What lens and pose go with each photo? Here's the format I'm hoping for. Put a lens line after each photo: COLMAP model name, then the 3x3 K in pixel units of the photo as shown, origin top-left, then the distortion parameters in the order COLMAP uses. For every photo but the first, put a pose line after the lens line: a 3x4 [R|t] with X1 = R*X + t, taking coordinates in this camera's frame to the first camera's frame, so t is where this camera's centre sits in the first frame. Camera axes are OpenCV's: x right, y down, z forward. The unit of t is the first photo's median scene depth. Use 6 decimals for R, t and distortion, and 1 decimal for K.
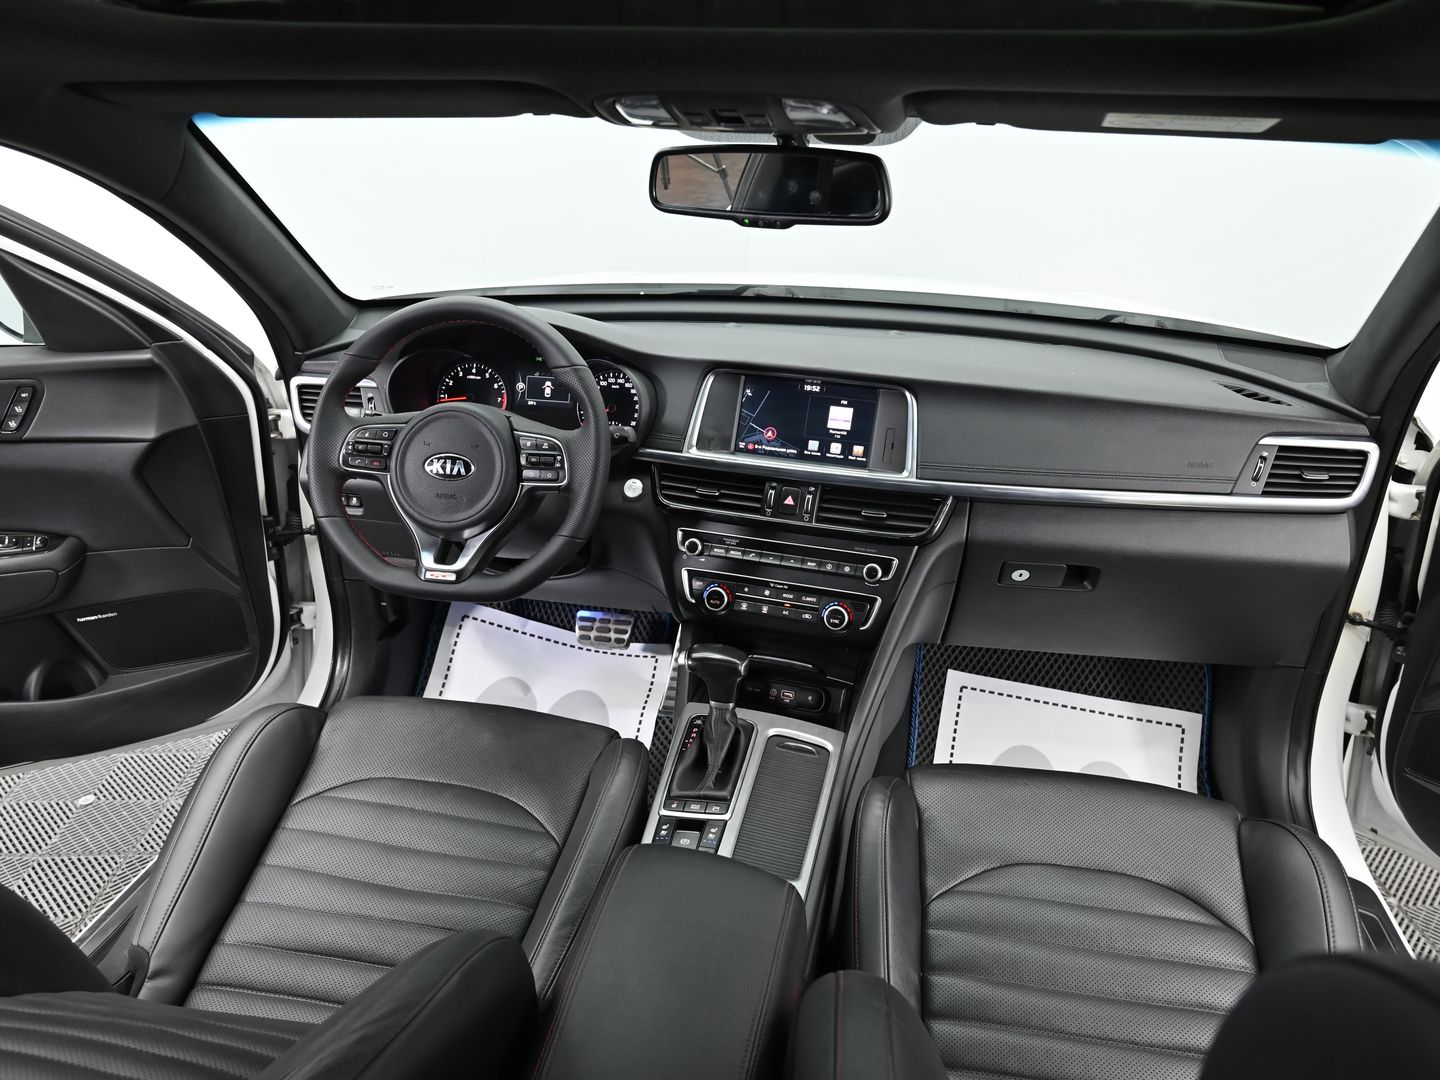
lens RADIAL K [[1081.4, 0, 724.3], [0, 1081.4, 546.5], [0, 0, 1]] dist [-0.014481, -0.000249]
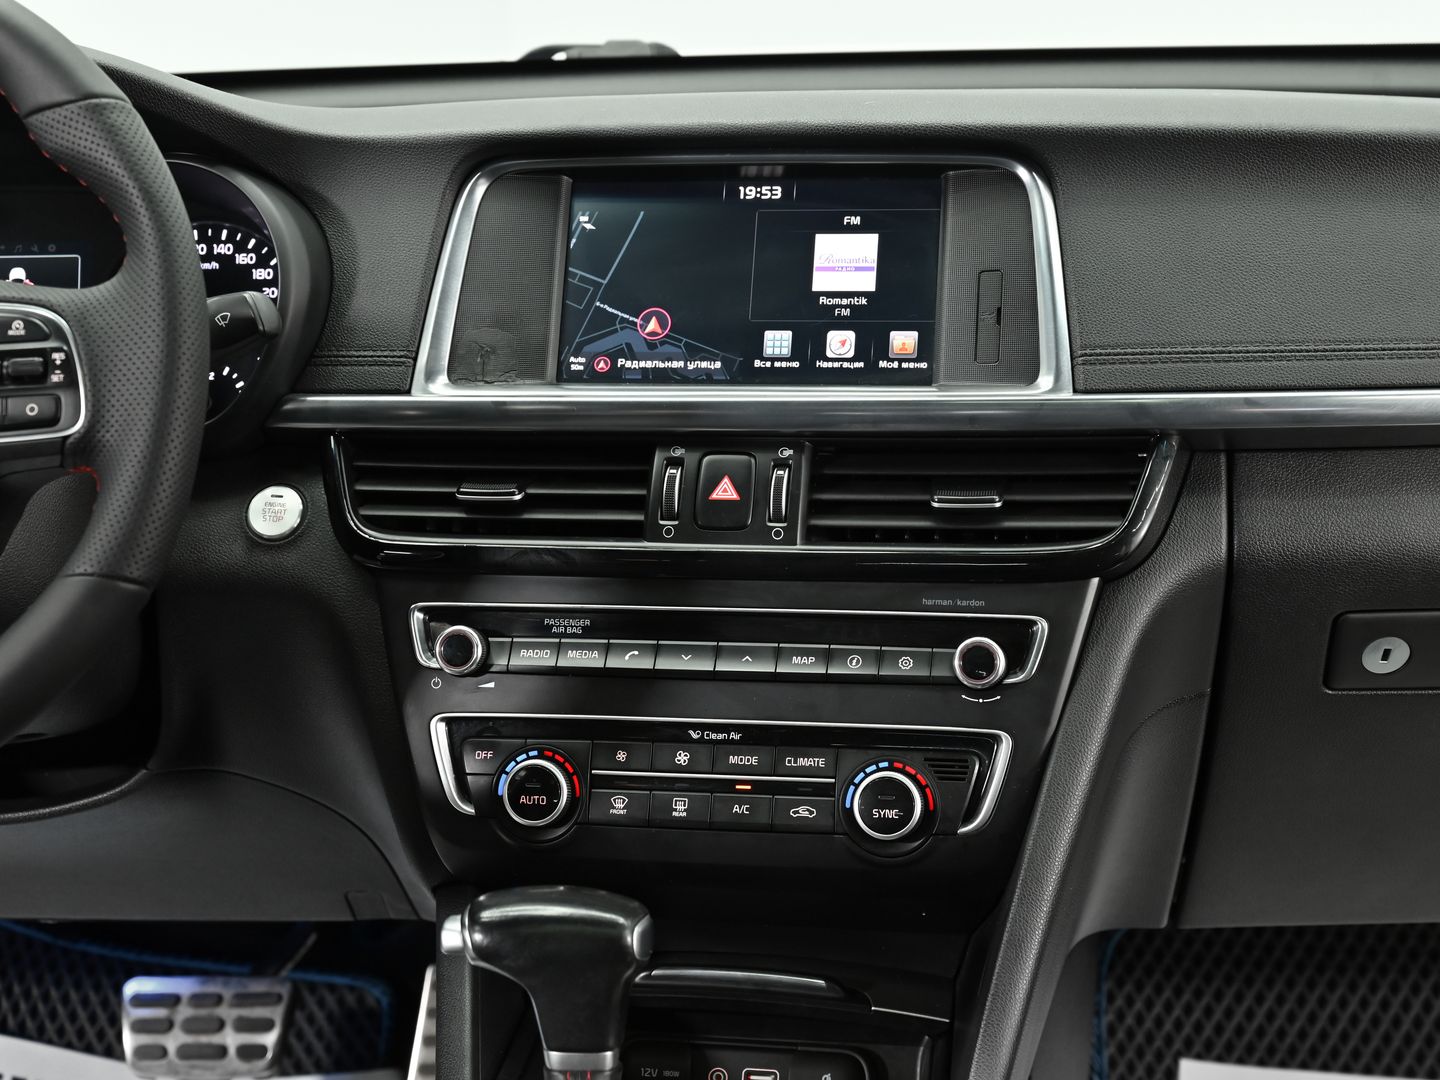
lens RADIAL K [[2725.4, 0, 718.2], [0, 2725.4, 548.0], [0, 0, 1]] dist [0.005306, 0.000000]
pose [[0.993282, -0.065243, 0.095578, -0.027934], [0.082058, 0.979462, -0.184175, 0.137778], [-0.081599, 0.190781, 0.978235, 0.129901]]
